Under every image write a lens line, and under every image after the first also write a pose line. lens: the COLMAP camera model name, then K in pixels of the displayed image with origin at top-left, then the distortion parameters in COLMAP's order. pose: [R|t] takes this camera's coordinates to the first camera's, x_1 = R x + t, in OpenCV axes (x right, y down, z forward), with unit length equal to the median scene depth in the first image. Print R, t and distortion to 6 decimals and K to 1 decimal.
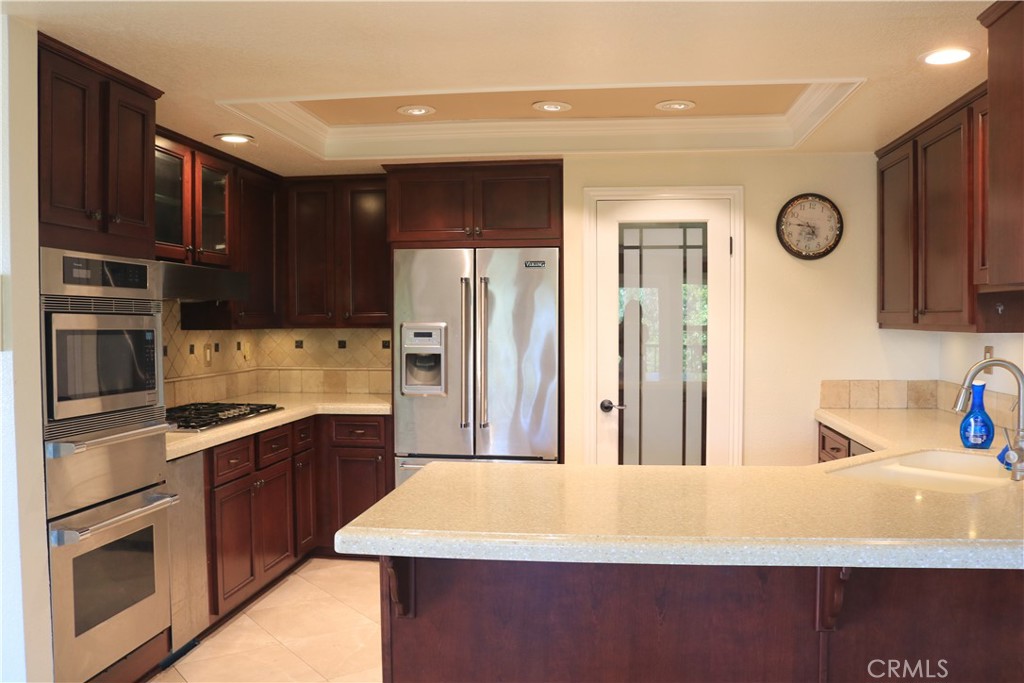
lens RADIAL K [[849.5, 0, 515.4], [0, 849.5, 350.4], [0, 0, 1]] dist [-0.159955, 0.129974]
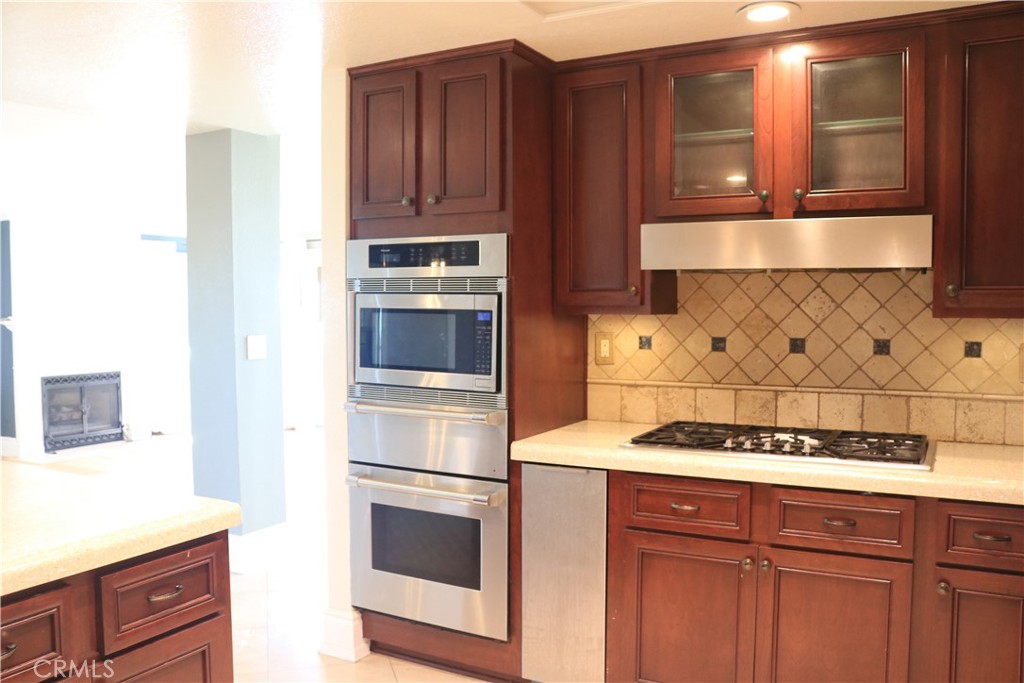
lens RADIAL K [[849.5, 0, 515.4], [0, 849.5, 350.4], [0, 0, 1]] dist [-0.159955, 0.129974]
pose [[-0.365926, 0.051721, -0.929206, 0.443033], [-0.033119, 0.997098, 0.068542, -0.047859], [0.930054, 0.055855, -0.363151, 1.440703]]
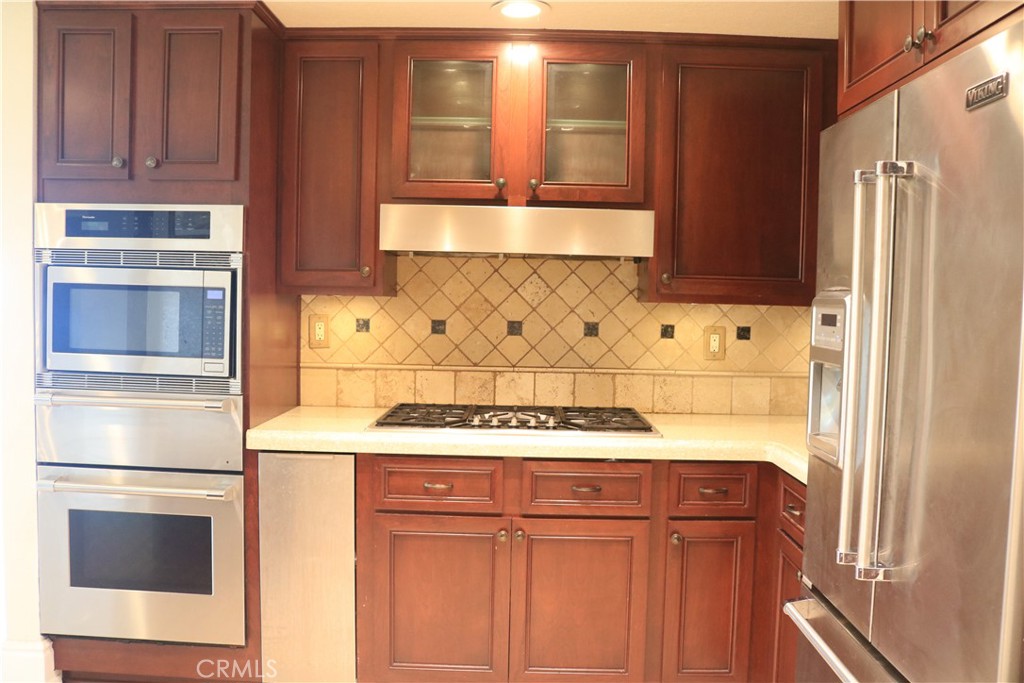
lens RADIAL K [[849.5, 0, 515.4], [0, 849.5, 350.4], [0, 0, 1]] dist [-0.159955, 0.129974]
pose [[0.110455, 0.061472, -0.991978, 0.456718], [-0.058336, 0.996766, 0.055273, -0.026812], [0.992168, 0.051763, 0.113684, 1.266125]]
